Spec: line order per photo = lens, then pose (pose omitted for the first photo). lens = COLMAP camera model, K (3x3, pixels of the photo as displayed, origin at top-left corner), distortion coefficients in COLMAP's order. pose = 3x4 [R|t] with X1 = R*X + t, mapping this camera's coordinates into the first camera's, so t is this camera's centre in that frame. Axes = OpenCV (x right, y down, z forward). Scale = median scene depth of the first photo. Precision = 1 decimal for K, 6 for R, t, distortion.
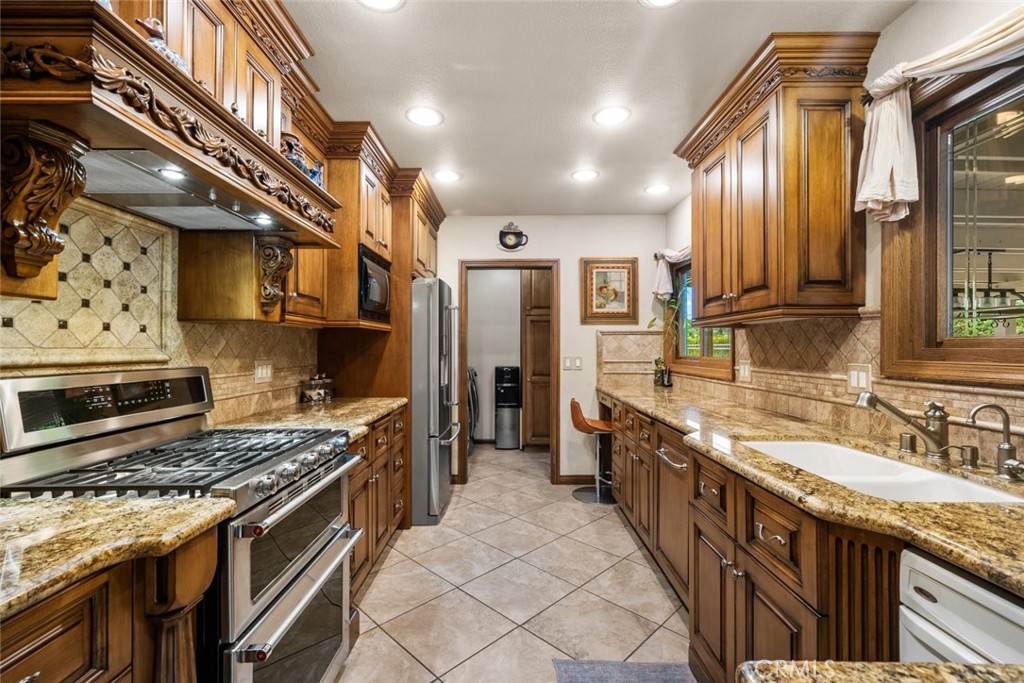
lens RADIAL K [[439.1, 0, 506.4], [0, 439.1, 345.6], [0, 0, 1]] dist [0.000279, -0.000007]
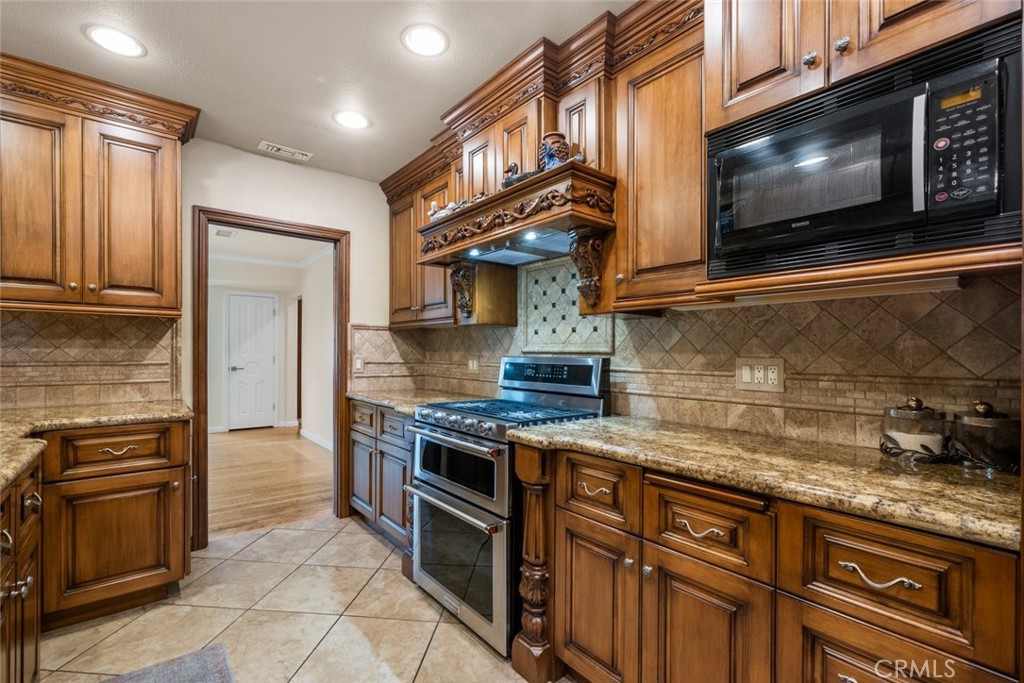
lens RADIAL K [[447.9, 0, 505.4], [0, 447.9, 354.2], [0, 0, 1]] dist [-0.000917, -0.000253]
pose [[-0.771718, -0.002075, -0.635962, 0.212798], [-0.002446, 0.999997, -0.000294, 0.031008], [0.635960, 0.001329, -0.771721, 1.417051]]
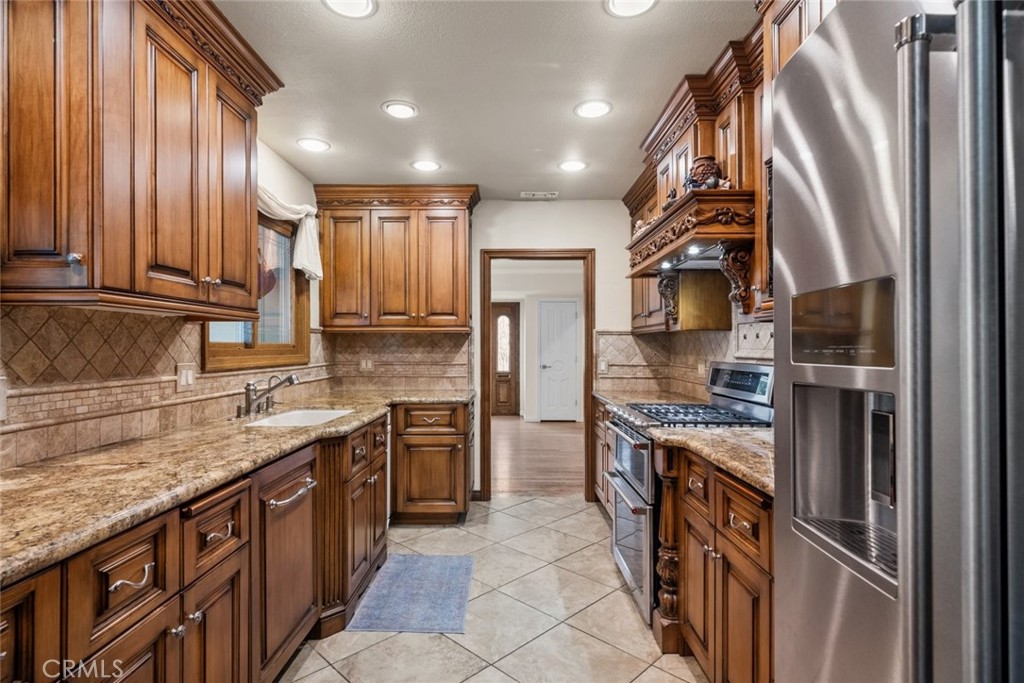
lens RADIAL K [[513.6, 0, 509.0], [0, 513.6, 344.8], [0, 0, 1]] dist [0.000664, 0.000583]
pose [[-0.999970, -0.000667, -0.007714, 0.002654], [-0.000582, 0.999939, -0.011074, 0.007105], [0.007721, -0.011069, -0.999909, 1.860494]]
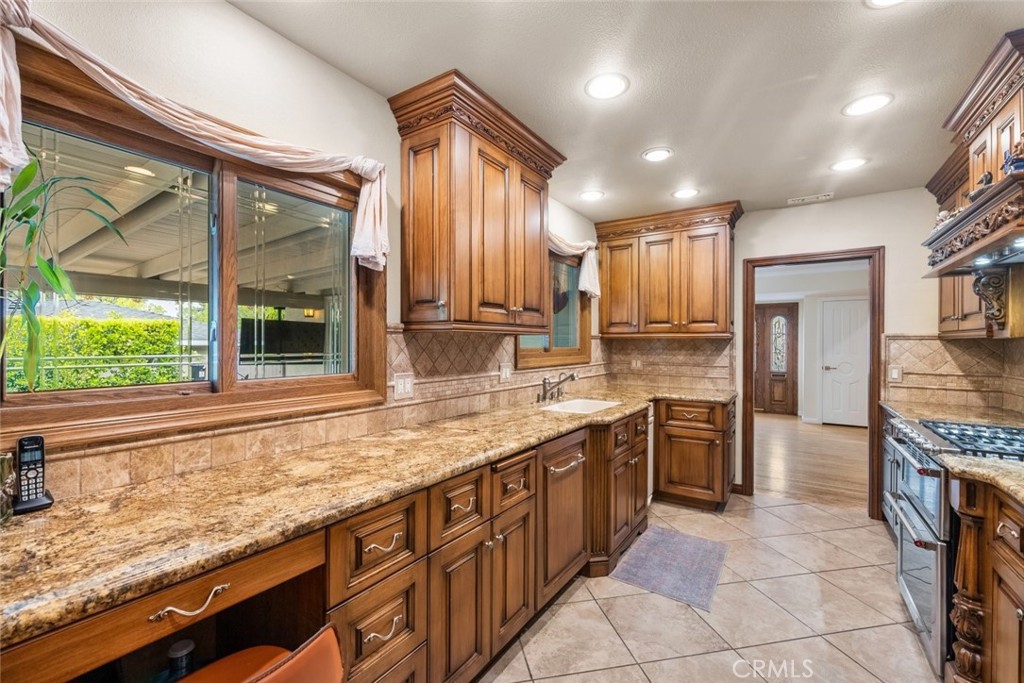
lens RADIAL K [[427.1, 0, 509.6], [0, 427.1, 343.9], [0, 0, 1]] dist [-0.000633, 0.000132]
pose [[-0.836107, -0.006045, 0.548533, -0.062950], [-0.008413, 0.999963, -0.001804, -0.023416], [-0.548502, -0.006123, -0.836127, 1.877327]]
